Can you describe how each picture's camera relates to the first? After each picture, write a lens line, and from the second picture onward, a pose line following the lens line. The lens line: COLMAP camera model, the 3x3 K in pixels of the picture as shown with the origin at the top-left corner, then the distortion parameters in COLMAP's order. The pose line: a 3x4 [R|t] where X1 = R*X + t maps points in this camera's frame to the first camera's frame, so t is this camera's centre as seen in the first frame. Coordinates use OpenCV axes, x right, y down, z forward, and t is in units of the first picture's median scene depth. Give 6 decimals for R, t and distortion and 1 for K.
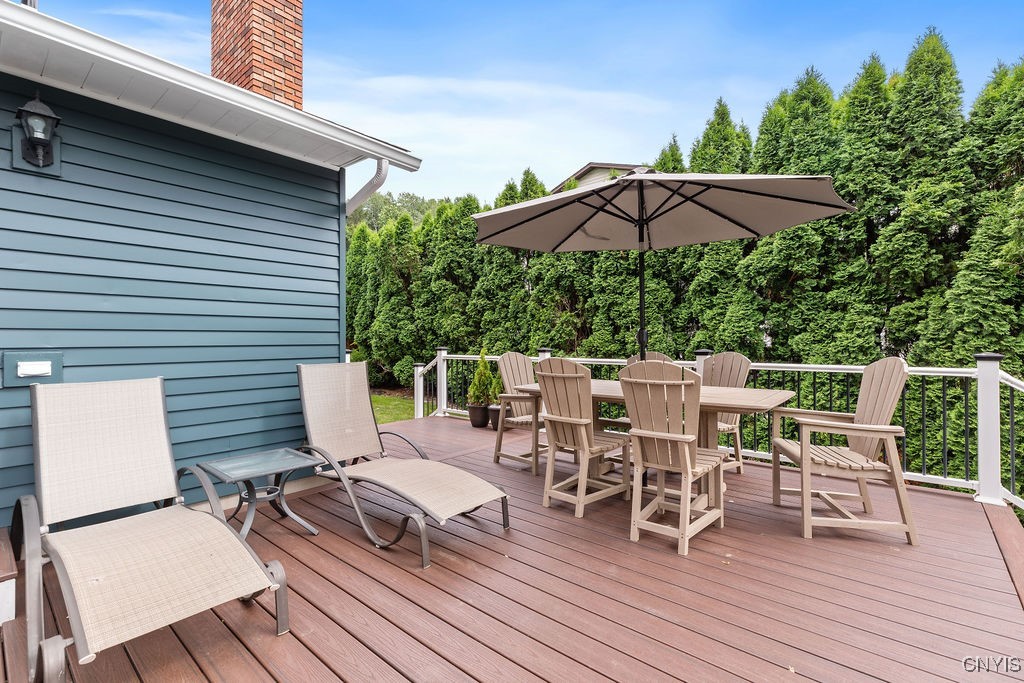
lens RADIAL K [[467.8, 0, 483.3], [0, 467.8, 346.2], [0, 0, 1]] dist [0.002735, 0.001042]
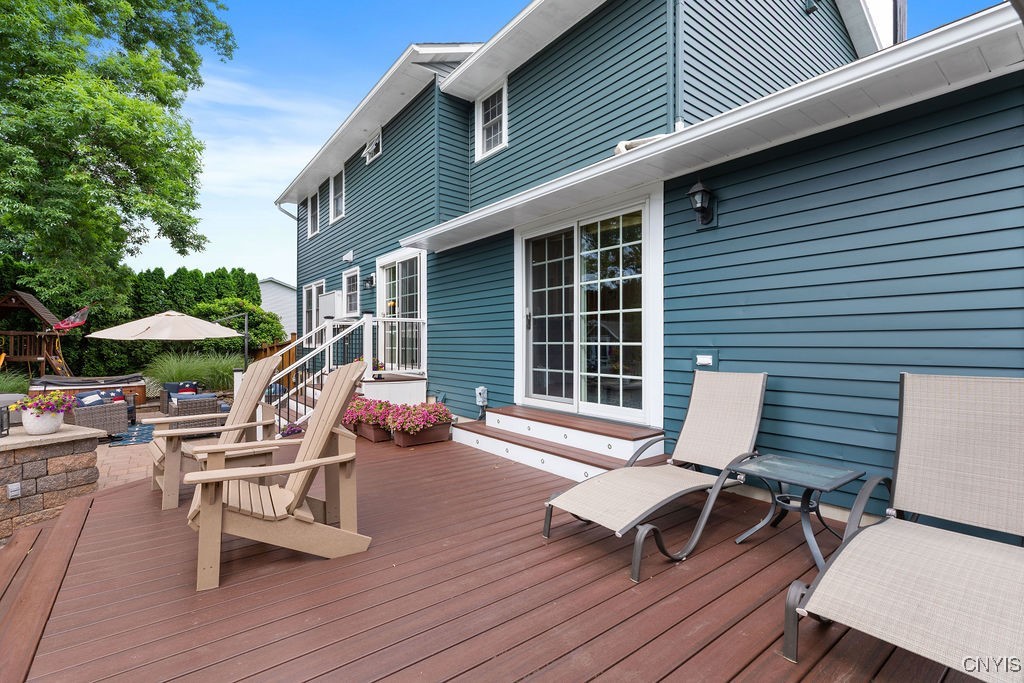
lens RADIAL K [[467.8, 0, 515.6], [0, 467.8, 339.1], [0, 0, 1]] dist [0.002735, 0.001042]
pose [[-0.165720, -0.002615, -0.986169, 0.502312], [-0.008285, 0.999965, -0.001259, -0.010485], [0.986138, 0.007962, -0.165736, 0.538236]]
